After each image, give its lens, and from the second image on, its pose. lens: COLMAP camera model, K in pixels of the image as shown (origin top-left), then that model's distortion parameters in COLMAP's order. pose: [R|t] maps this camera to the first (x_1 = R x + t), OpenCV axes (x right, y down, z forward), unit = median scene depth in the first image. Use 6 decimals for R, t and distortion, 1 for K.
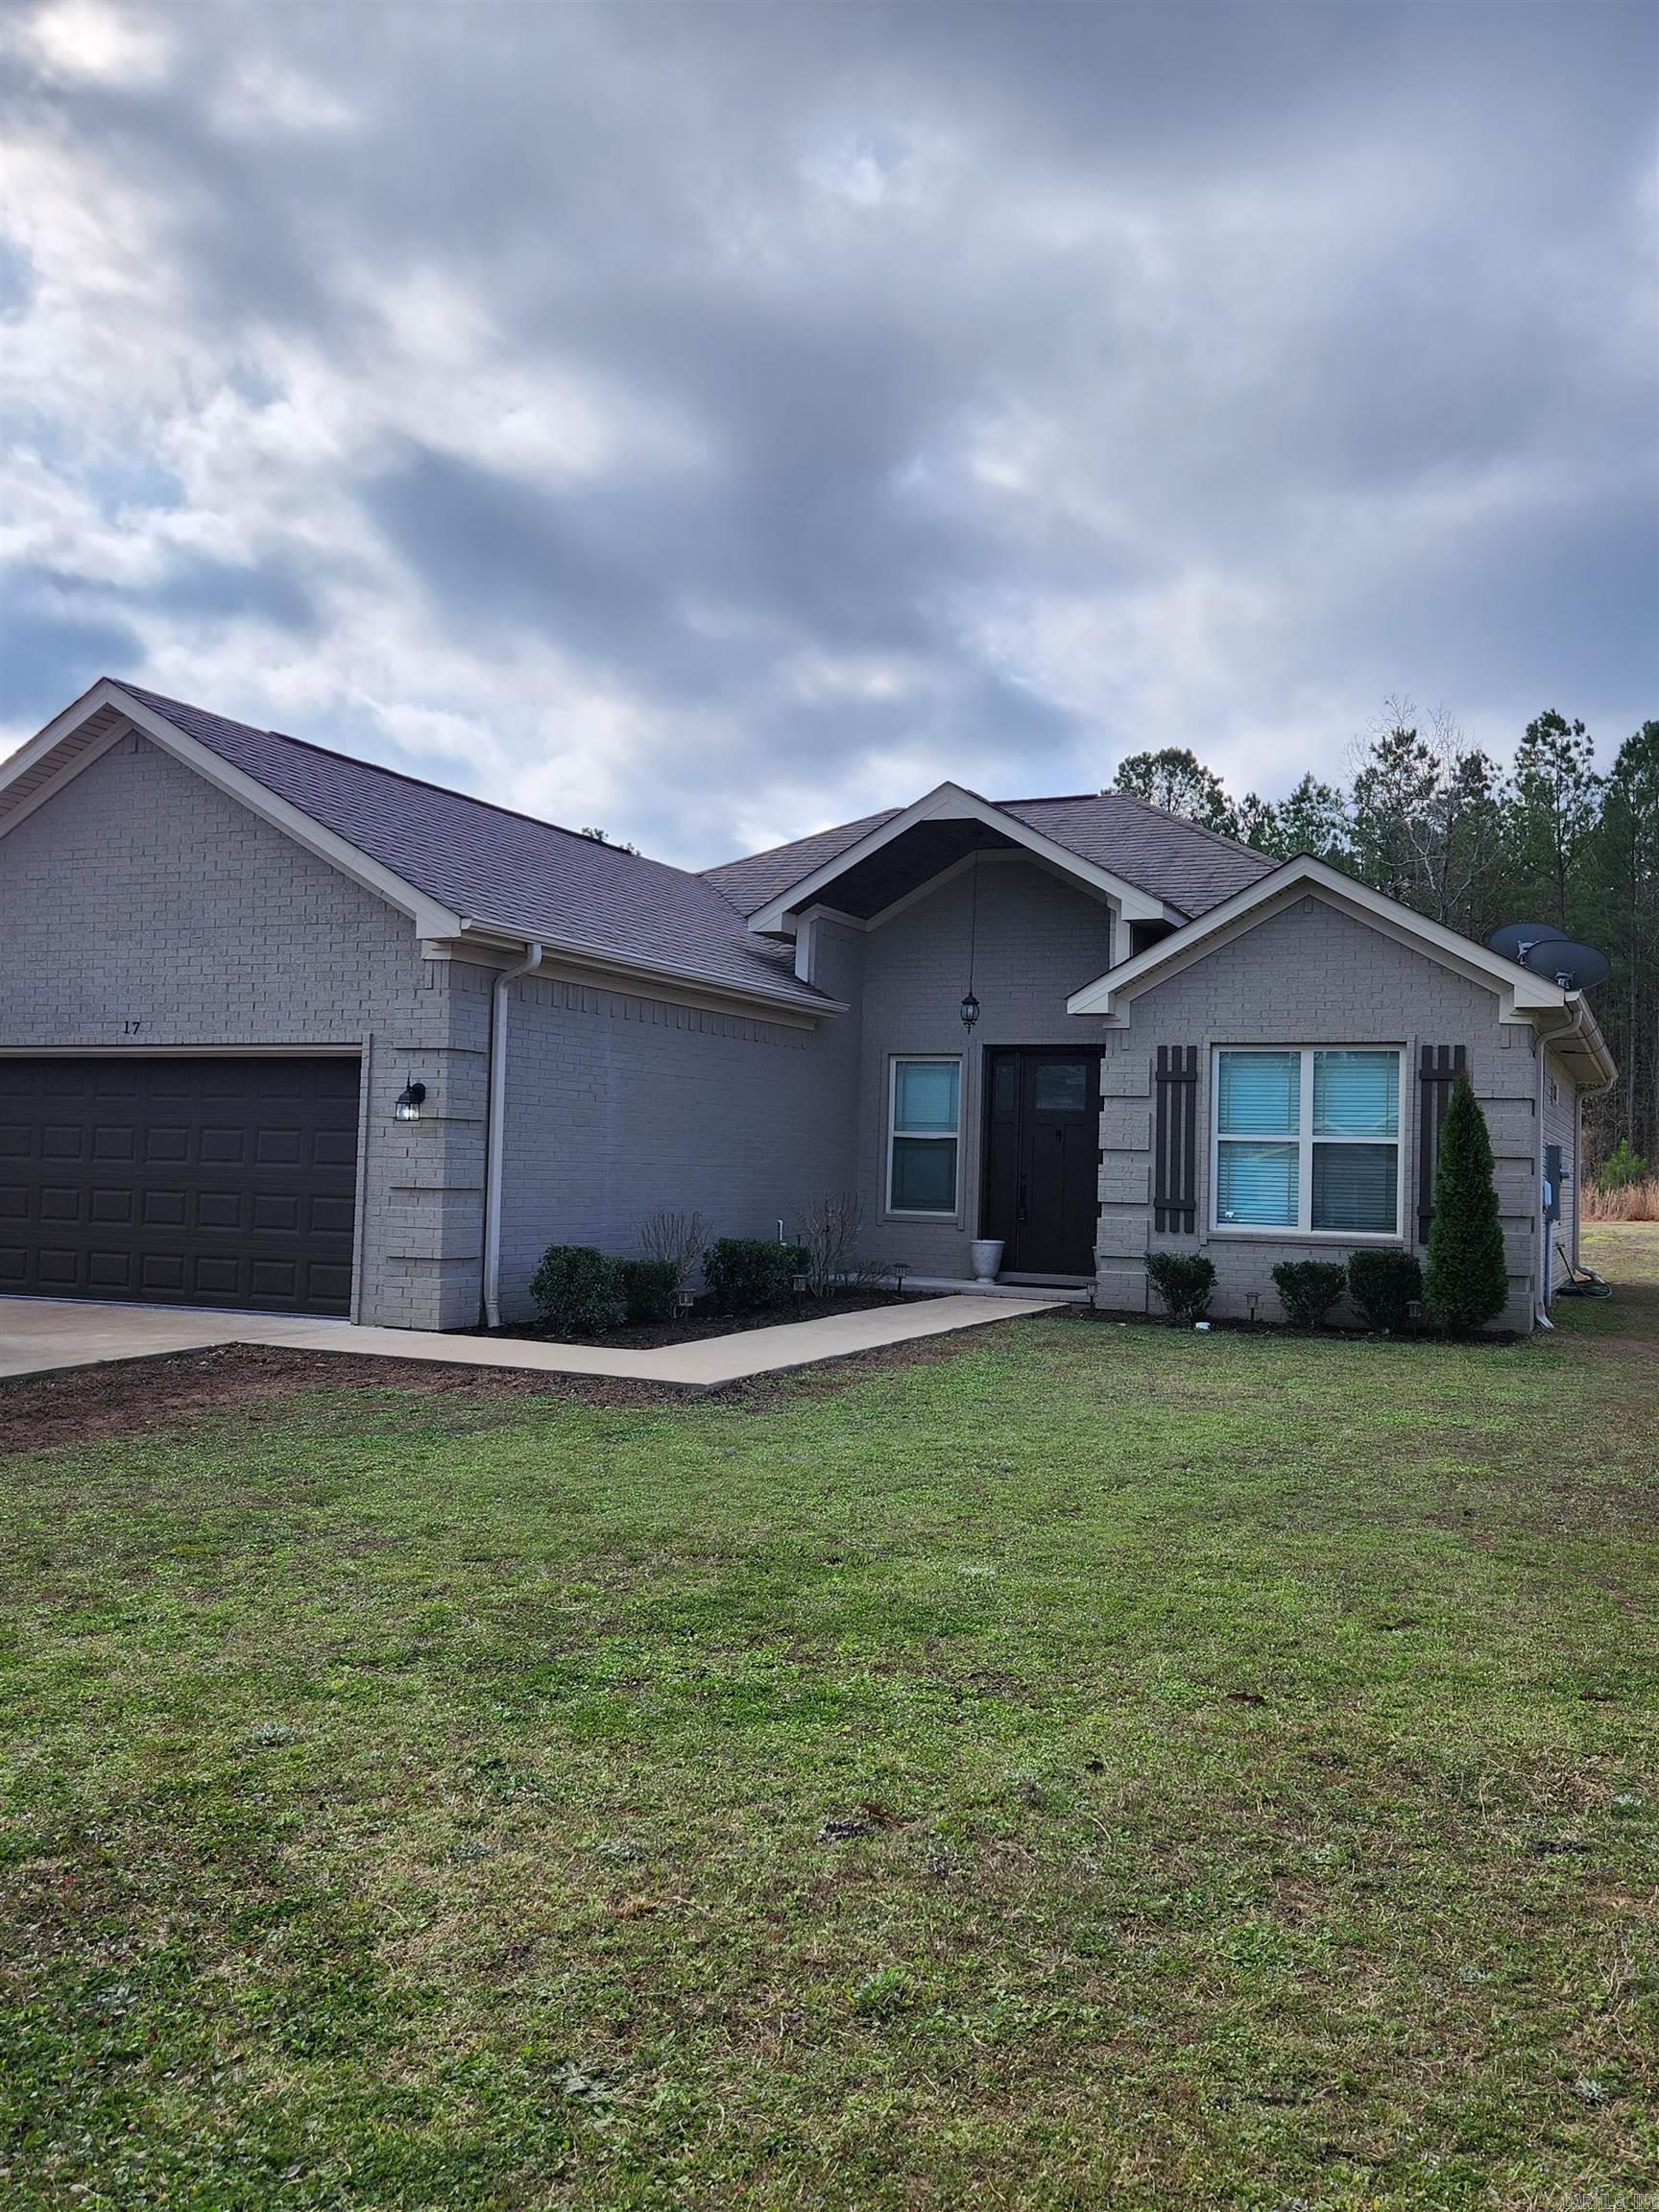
lens RADIAL K [[1818.0, 0, 829.5], [0, 1818.0, 1106.0], [0, 0, 1]] dist [0.064764, -0.005146]
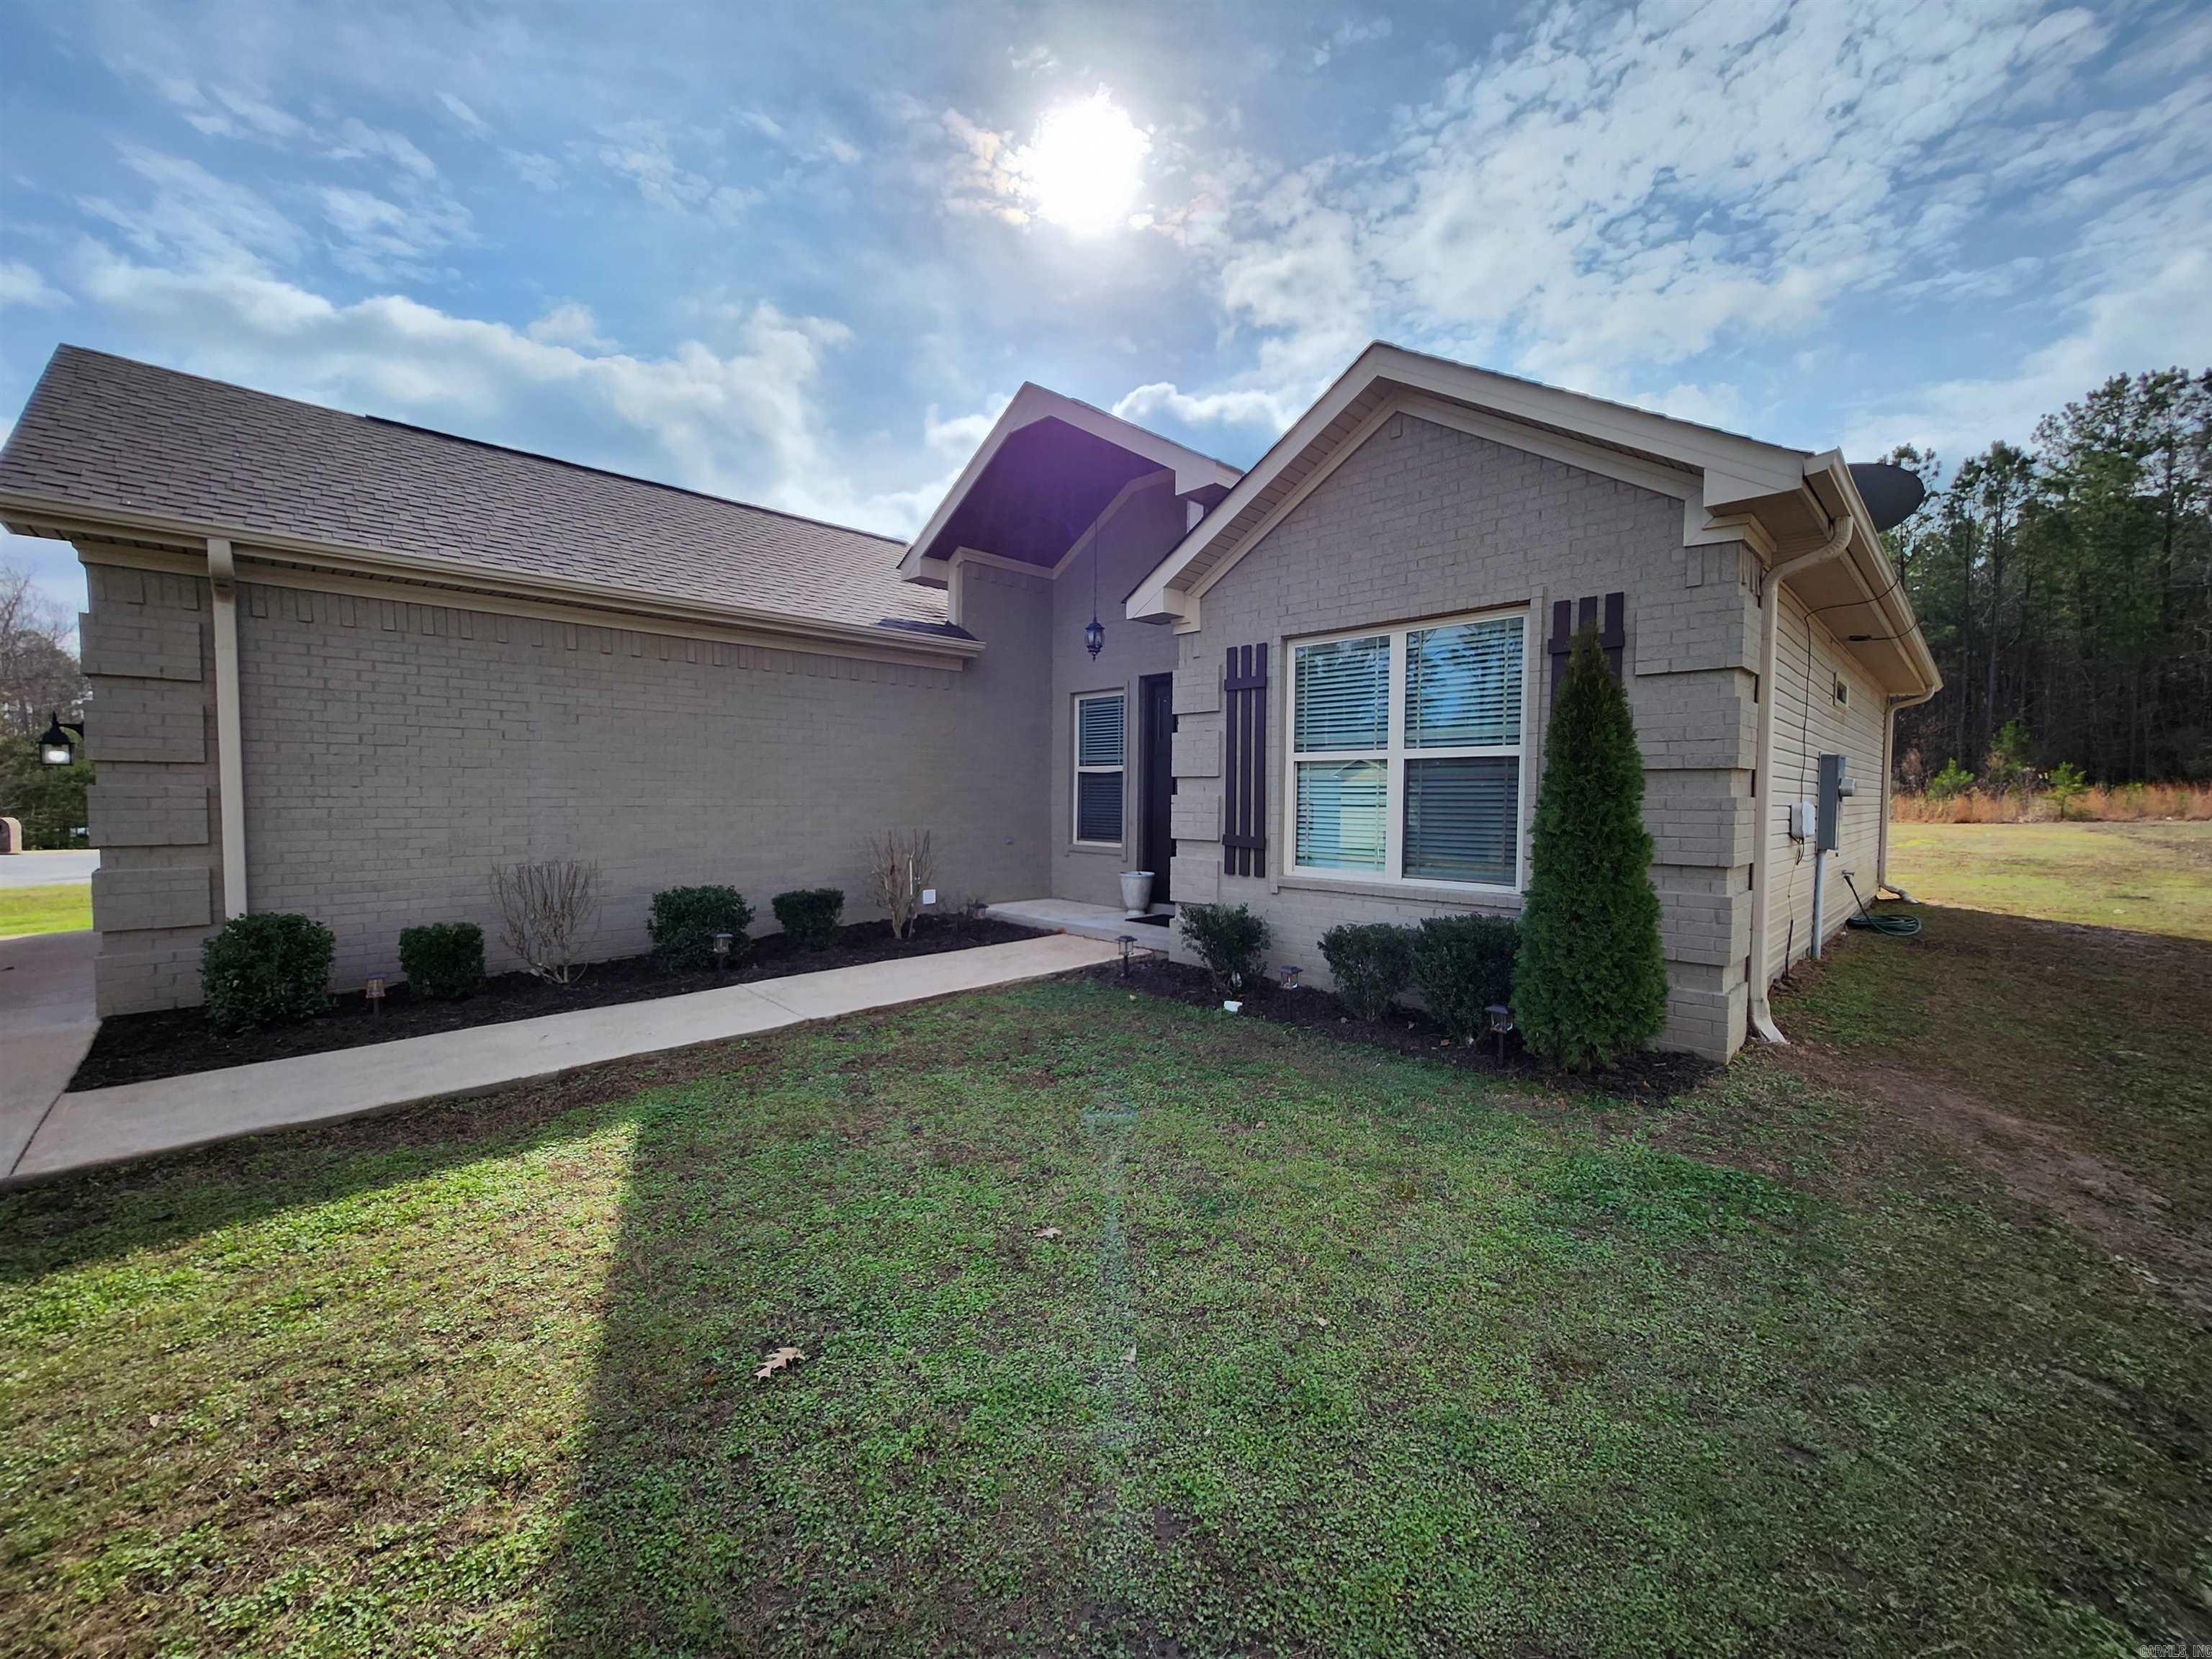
lens RADIAL K [[875.5, 0, 1103.5], [0, 875.5, 834.2], [0, 0, 1]] dist [-0.001614, -0.000109]
pose [[0.933953, -0.006315, -0.357339, 0.281609], [0.033288, 0.997034, 0.069384, 0.022220], [0.355841, -0.076696, 0.931394, 0.638531]]
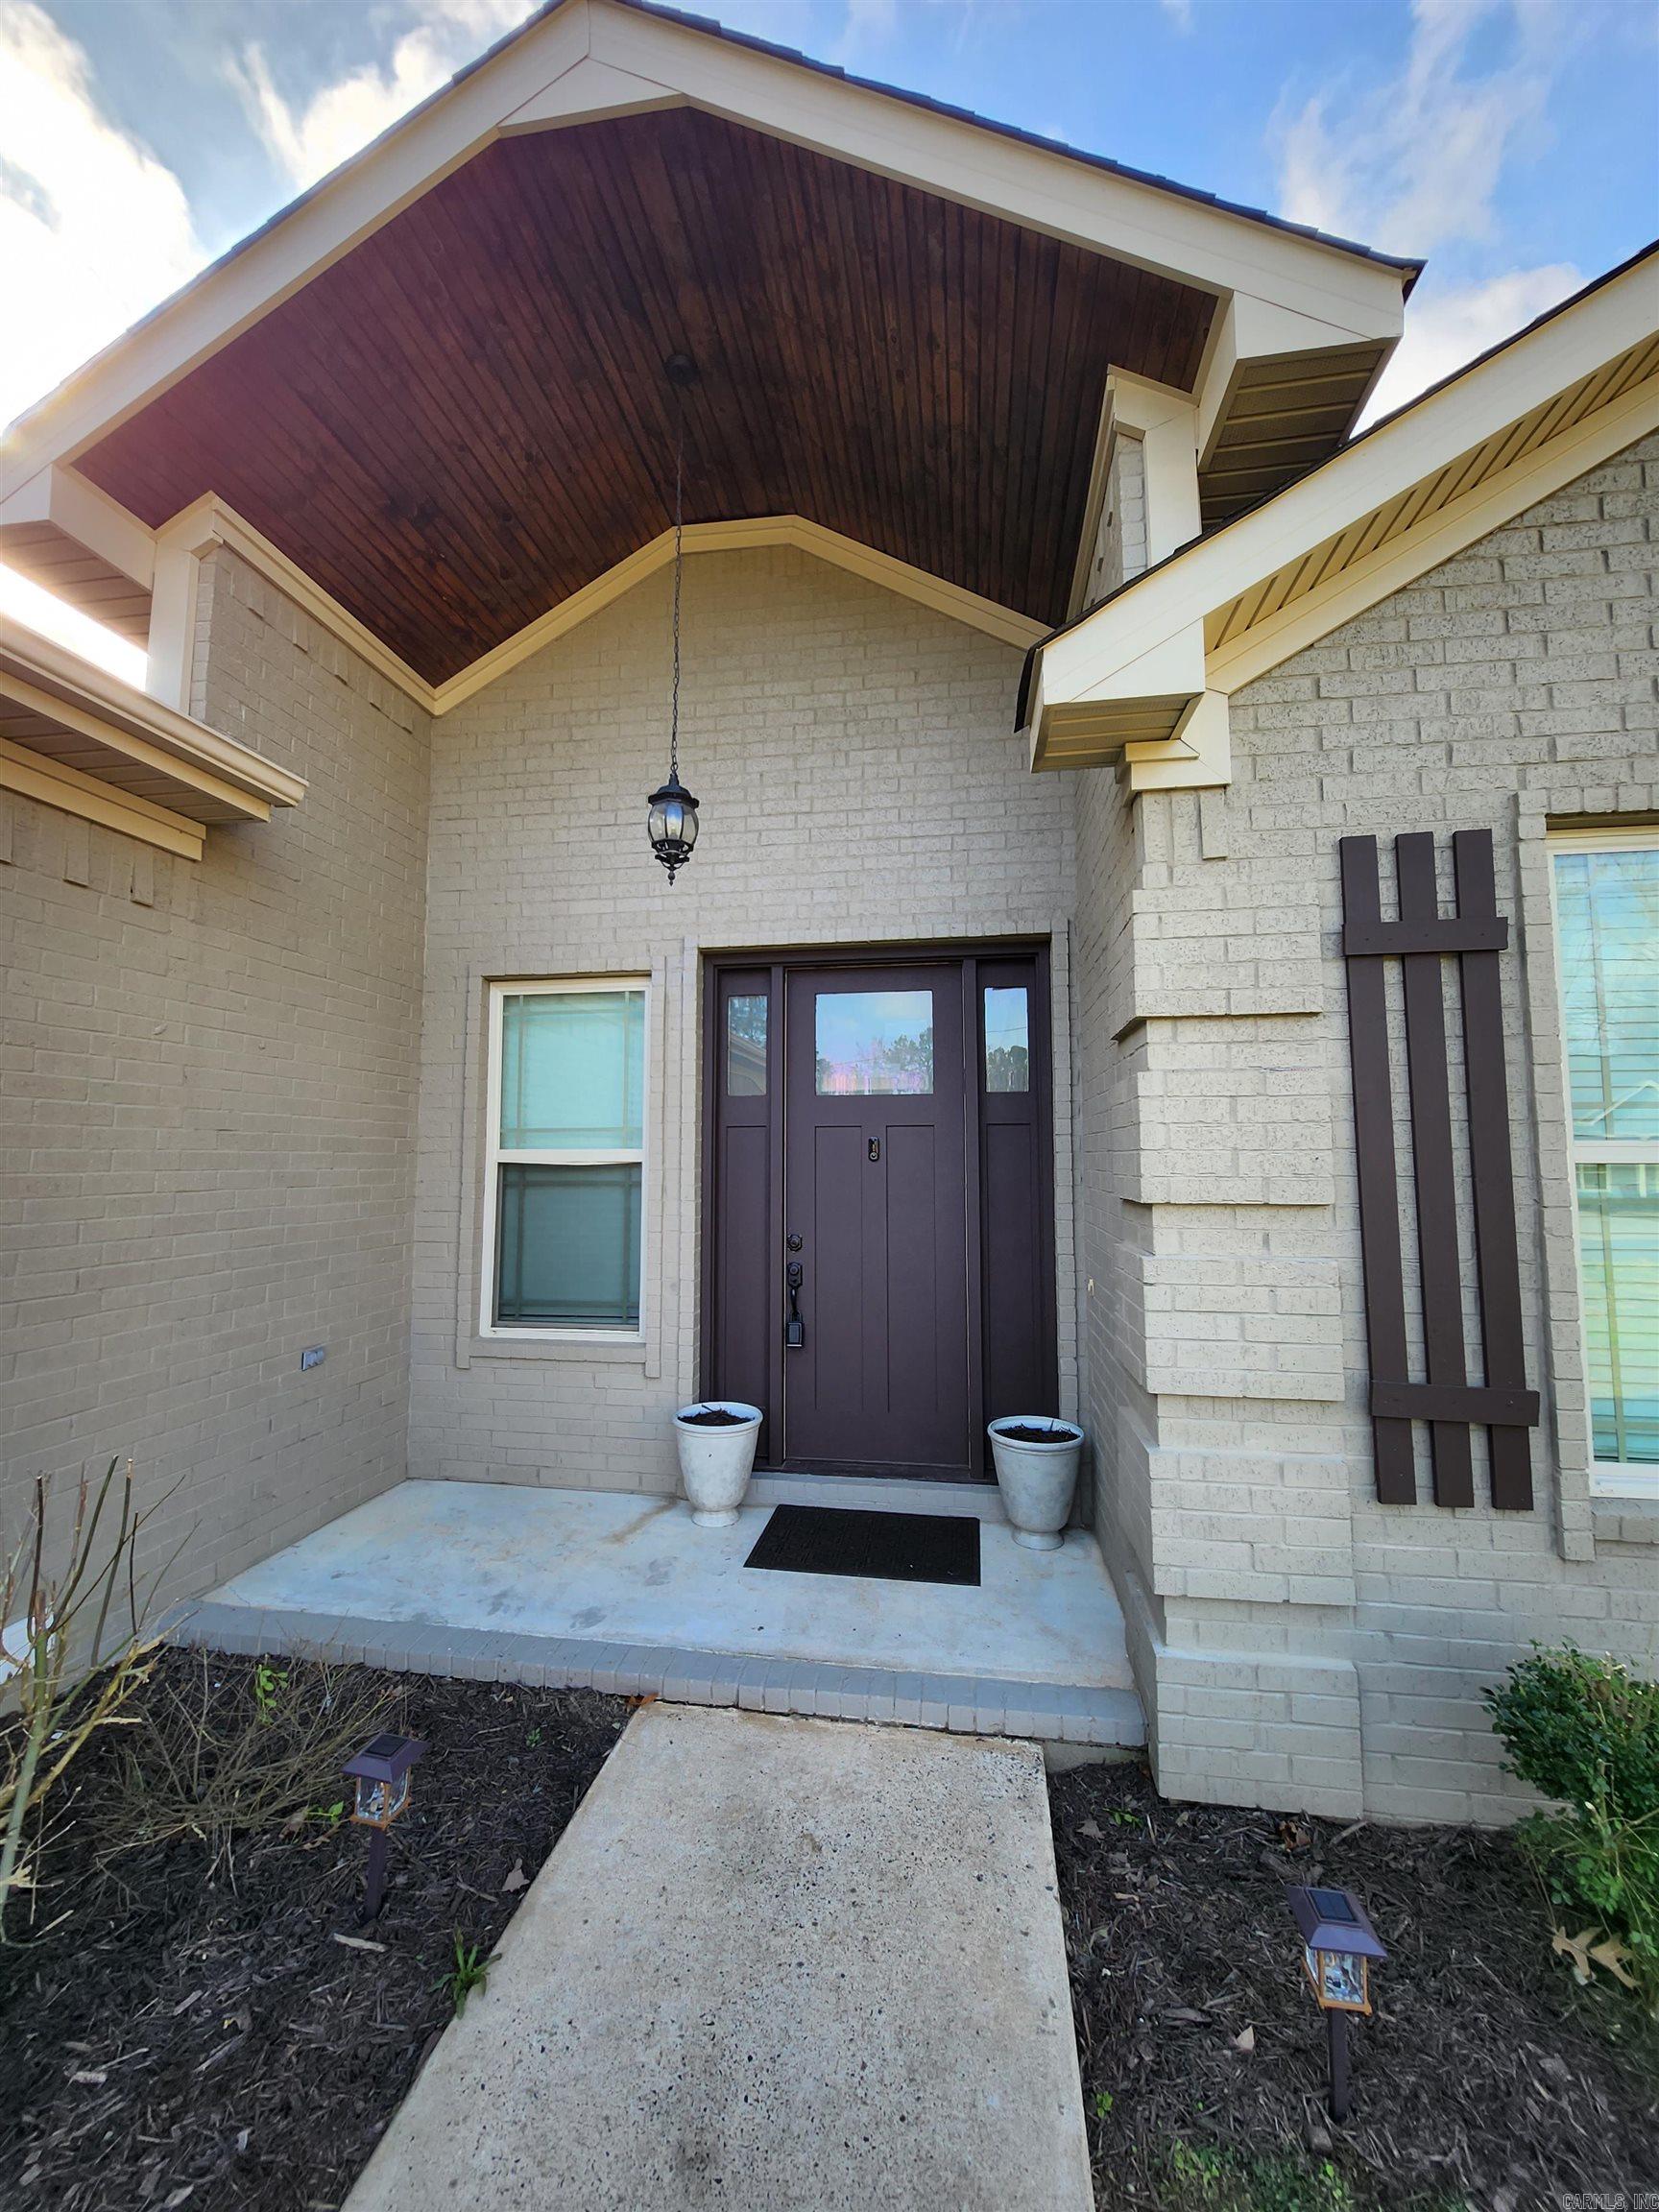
lens RADIAL K [[877.5, 0, 829.0], [0, 877.5, 1099.4], [0, 0, 1]] dist [-0.001160, 0.000643]
pose [[0.963323, -0.012095, 0.268071, 0.068291], [0.020047, 0.999436, -0.026946, 0.010832], [-0.267594, 0.031332, 0.963022, 0.933946]]
